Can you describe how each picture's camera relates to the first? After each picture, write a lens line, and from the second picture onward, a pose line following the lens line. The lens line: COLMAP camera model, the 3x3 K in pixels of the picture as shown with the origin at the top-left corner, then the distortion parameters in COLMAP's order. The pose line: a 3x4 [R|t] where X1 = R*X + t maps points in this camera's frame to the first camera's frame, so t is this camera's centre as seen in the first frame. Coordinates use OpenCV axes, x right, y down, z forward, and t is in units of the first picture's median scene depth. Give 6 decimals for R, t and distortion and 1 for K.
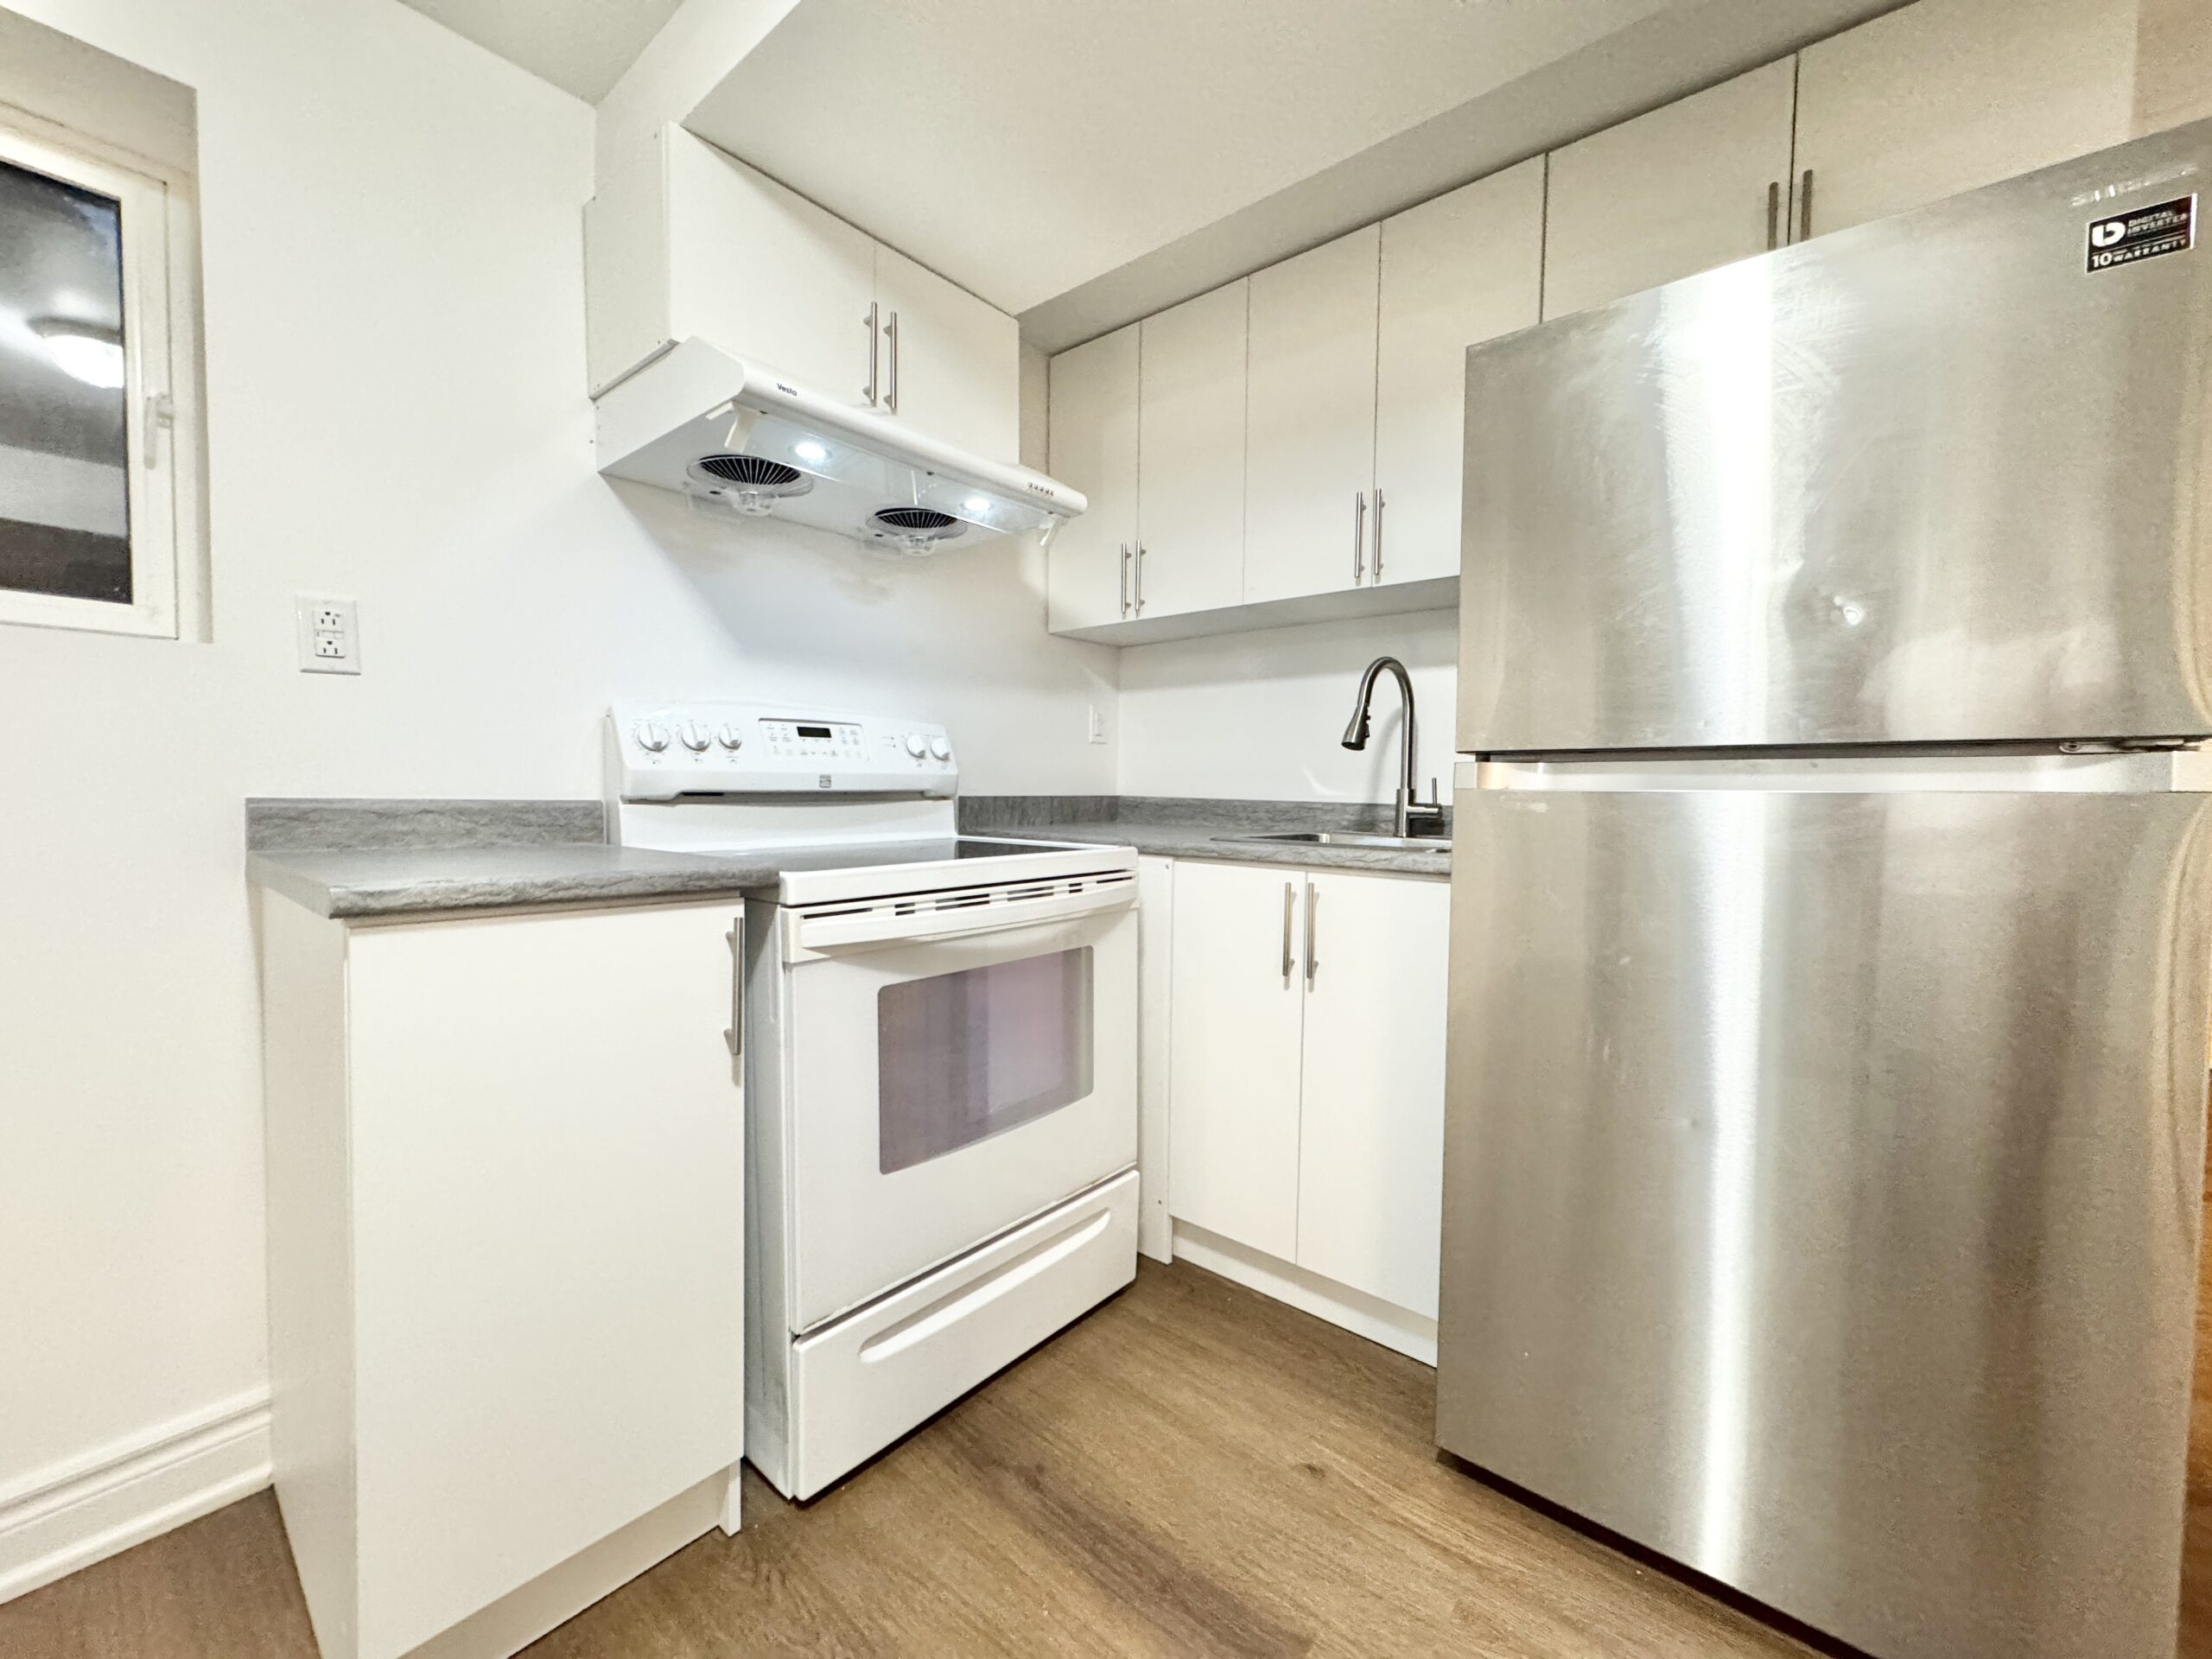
lens RADIAL K [[877.8, 0, 1106.9], [0, 877.8, 824.3], [0, 0, 1]] dist [-0.002416, 0.000728]
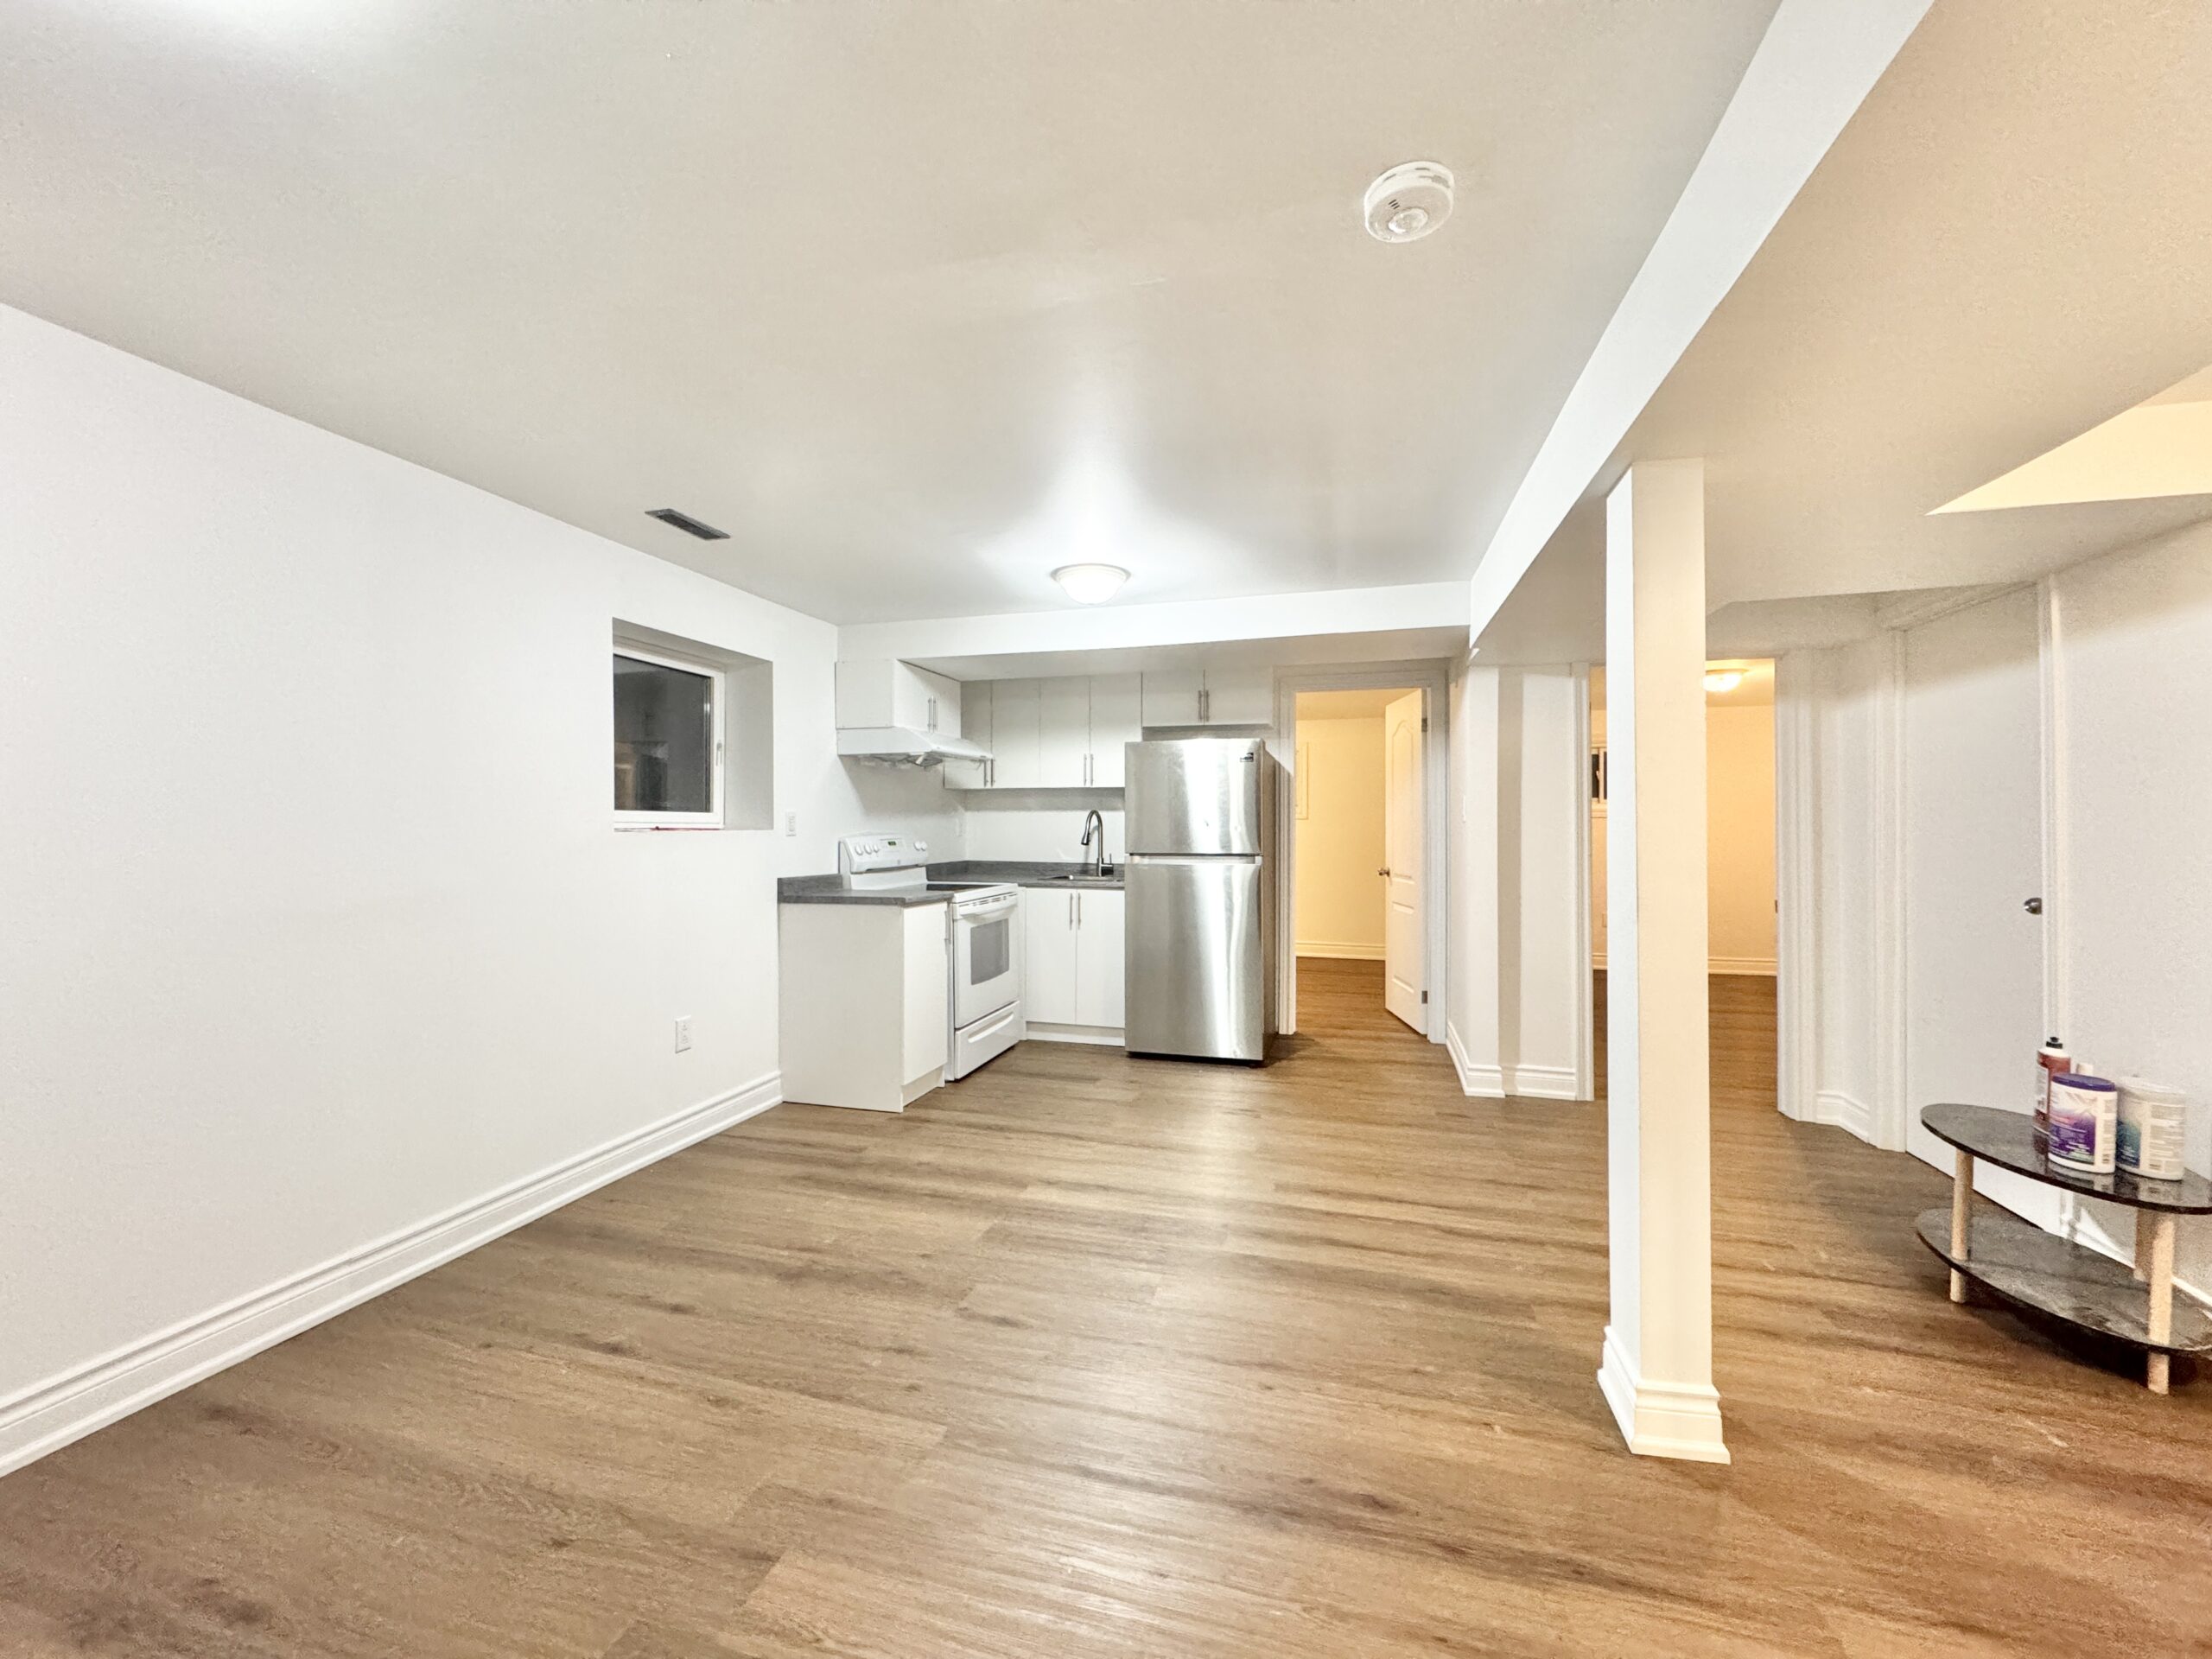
lens RADIAL K [[877.8, 0, 1107.5], [0, 877.8, 823.8], [0, 0, 1]] dist [-0.002416, 0.000728]
pose [[0.912191, -0.009232, 0.409662, -0.886180], [0.026518, 0.998981, -0.036534, -0.056269], [-0.408907, 0.044189, 0.911506, -1.746280]]
